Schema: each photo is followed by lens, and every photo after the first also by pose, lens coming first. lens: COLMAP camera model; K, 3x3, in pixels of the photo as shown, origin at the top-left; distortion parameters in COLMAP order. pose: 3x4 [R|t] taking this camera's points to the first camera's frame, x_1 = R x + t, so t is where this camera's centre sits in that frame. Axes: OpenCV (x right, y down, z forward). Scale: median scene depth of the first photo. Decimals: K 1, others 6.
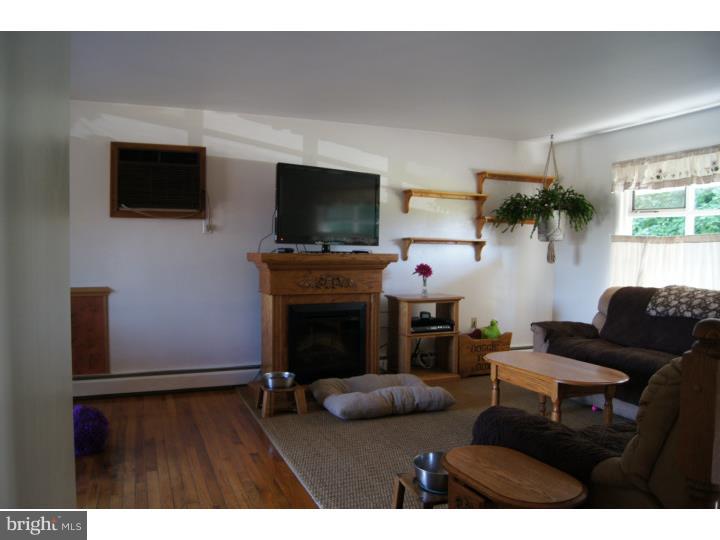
lens RADIAL K [[566.2, 0, 358.1], [0, 566.2, 278.7], [0, 0, 1]] dist [-0.066720, 0.000311]
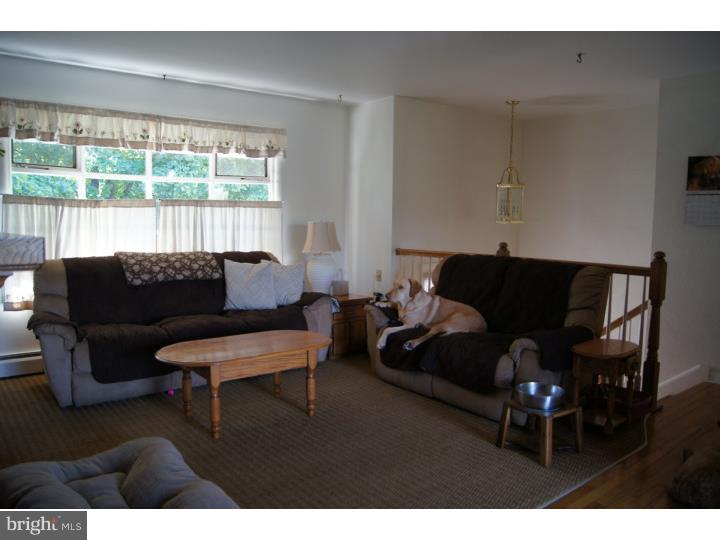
lens RADIAL K [[548.1, 0, 360.0], [0, 548.1, 270.0], [0, 0, 1]] dist [-0.080722, -0.000415]
pose [[-0.292304, -0.077866, 0.953150, -0.409664], [0.043544, 0.994562, 0.094603, -0.026111], [-0.955334, 0.069157, -0.287324, 0.838267]]
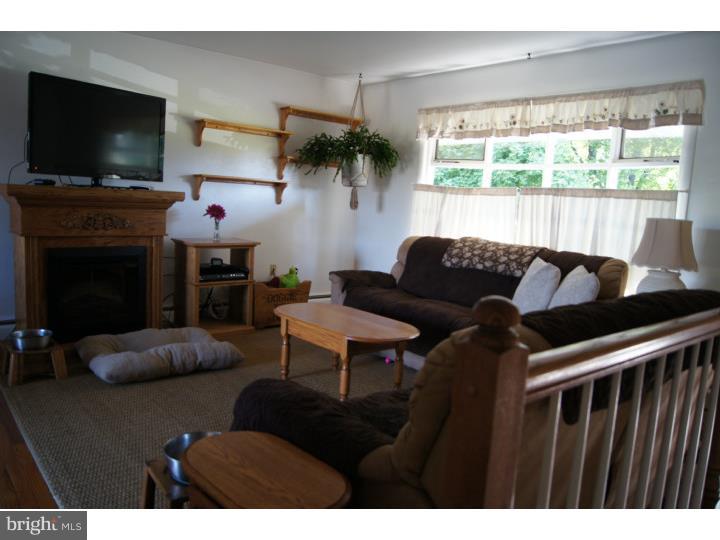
lens RADIAL K [[566.2, 0, 358.1], [0, 566.2, 278.7], [0, 0, 1]] dist [-0.066720, 0.000311]
pose [[0.949477, 0.003723, 0.313815, 0.053557], [-0.036293, 0.994524, 0.098007, -0.005628], [-0.311731, -0.104444, 0.944413, 0.079968]]
